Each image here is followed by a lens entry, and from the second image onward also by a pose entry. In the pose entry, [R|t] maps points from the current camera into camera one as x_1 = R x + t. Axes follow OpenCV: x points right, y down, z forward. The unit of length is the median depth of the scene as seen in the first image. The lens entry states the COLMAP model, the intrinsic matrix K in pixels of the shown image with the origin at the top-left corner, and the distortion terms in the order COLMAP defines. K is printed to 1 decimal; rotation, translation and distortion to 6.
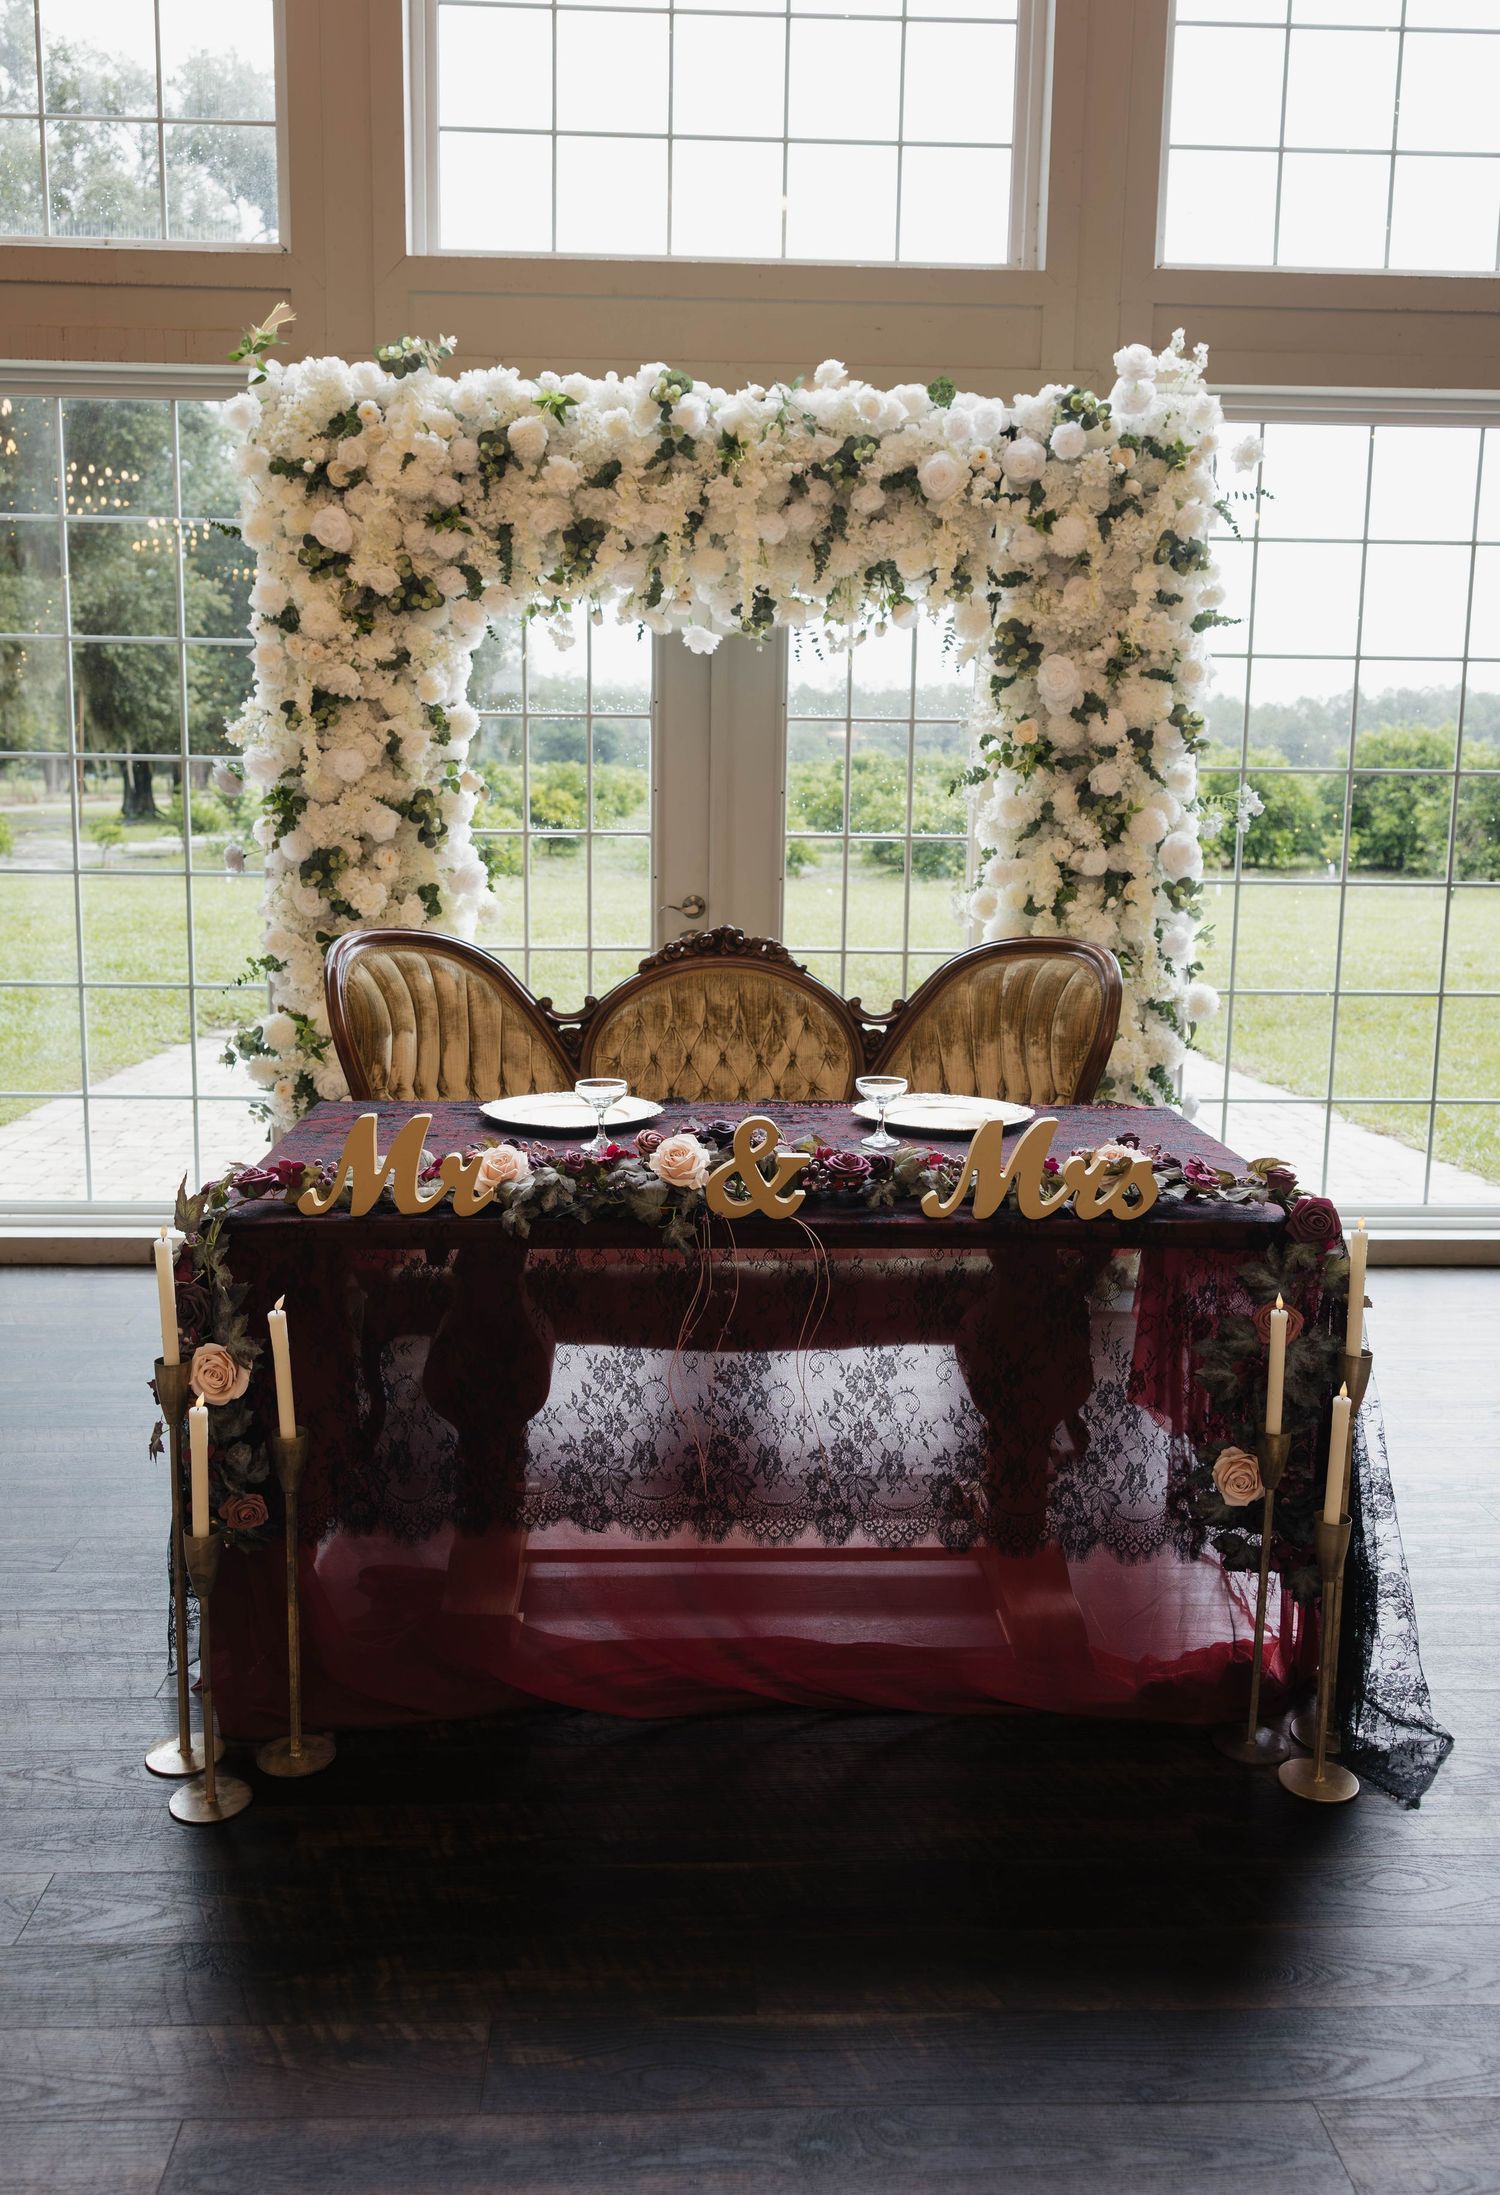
lens RADIAL K [[2424.9, 0, 743.5], [0, 2424.9, 1095.6], [0, 0, 1]] dist [0.069962, 0.000000]
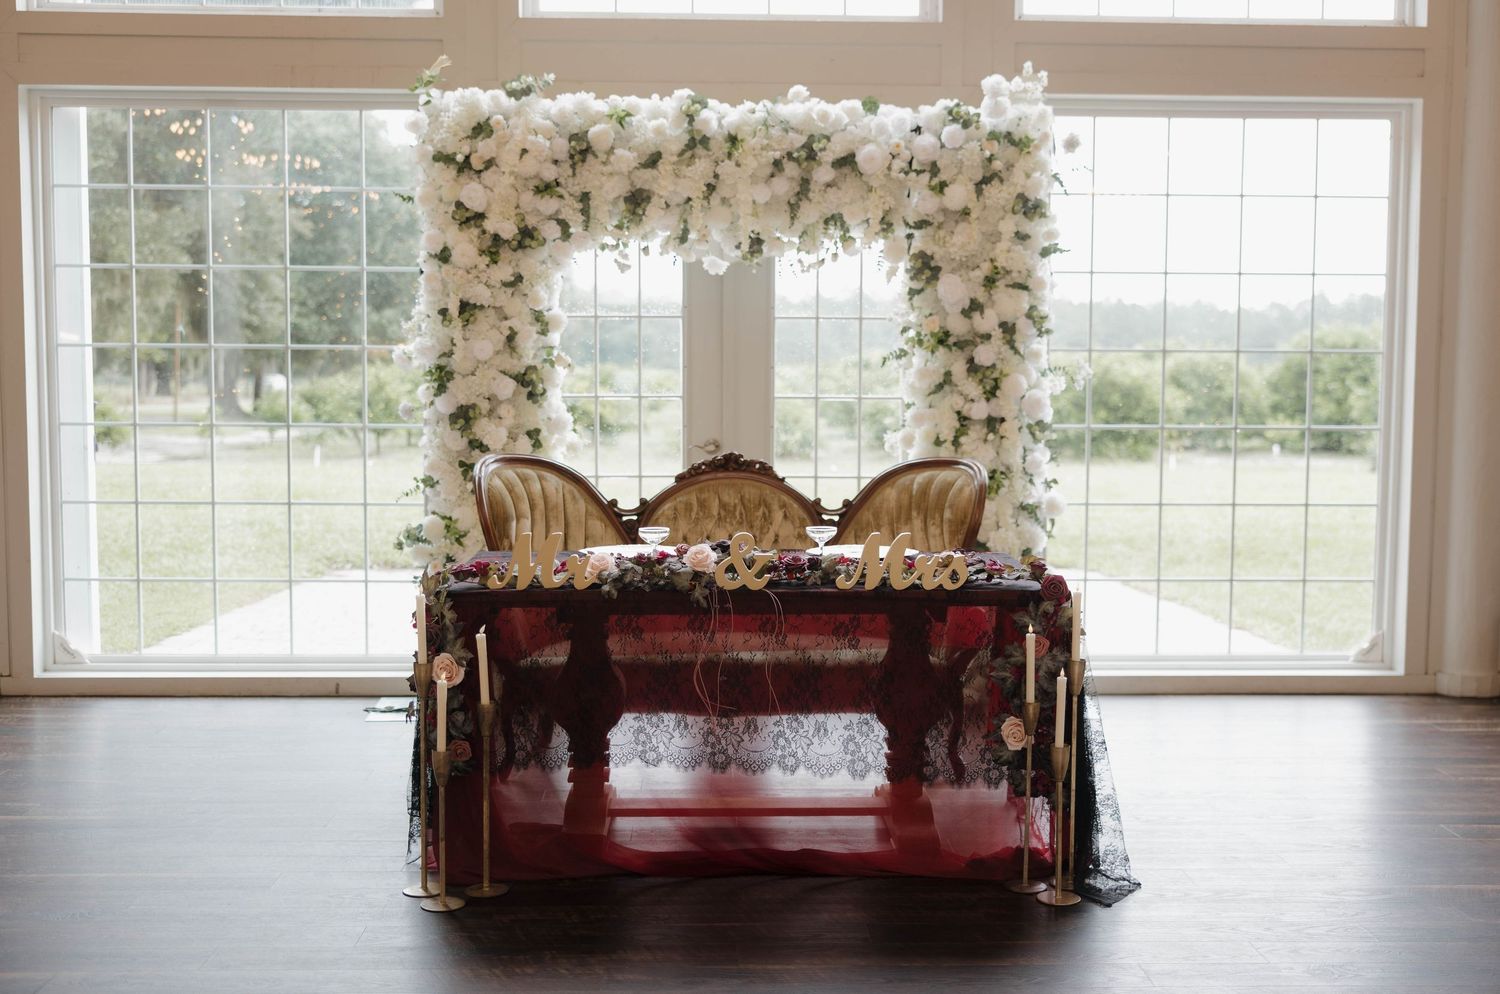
lens RADIAL K [[2686.1, 0, 755.5], [0, 2686.1, 496.7], [0, 0, 1]] dist [0.189840, 0.000000]
pose [[0.999925, -0.007807, -0.009473, 0.023009], [0.006898, 0.995690, -0.092483, 0.112665], [0.010154, 0.092410, 0.995669, -0.665299]]
